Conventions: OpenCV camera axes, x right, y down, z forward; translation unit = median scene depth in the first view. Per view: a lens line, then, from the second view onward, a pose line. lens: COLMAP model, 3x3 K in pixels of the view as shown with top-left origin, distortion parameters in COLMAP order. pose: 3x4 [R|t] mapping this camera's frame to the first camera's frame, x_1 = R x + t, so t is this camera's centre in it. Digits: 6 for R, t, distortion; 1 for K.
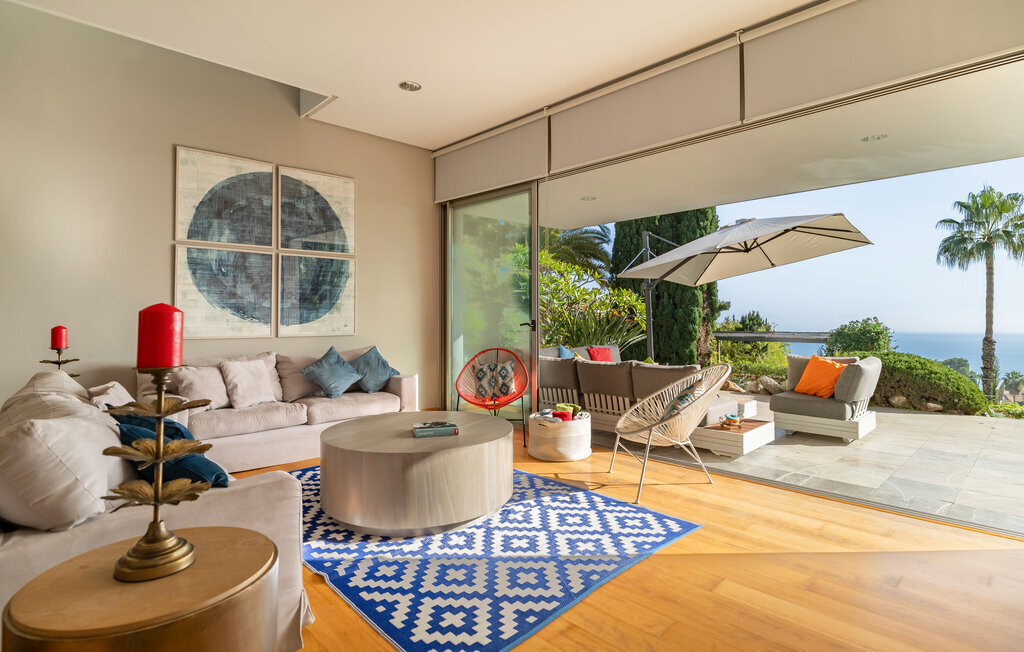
lens RADIAL K [[525.1, 0, 513.0], [0, 525.1, 321.3], [0, 0, 1]] dist [-0.006305, -0.000734]
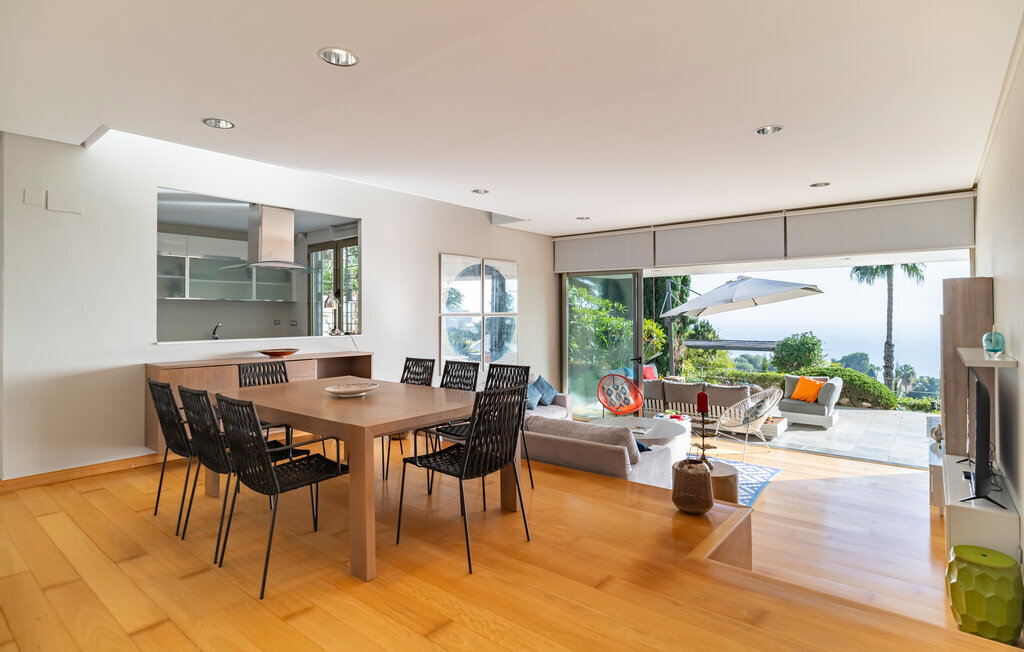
lens RADIAL K [[525.1, 0, 510.2], [0, 525.1, 322.9], [0, 0, 1]] dist [-0.006305, -0.000734]
pose [[0.992992, -0.002978, 0.118146, -0.536083], [0.001872, 0.999953, 0.009472, -0.120527], [-0.118169, -0.009185, 0.992951, -0.523652]]
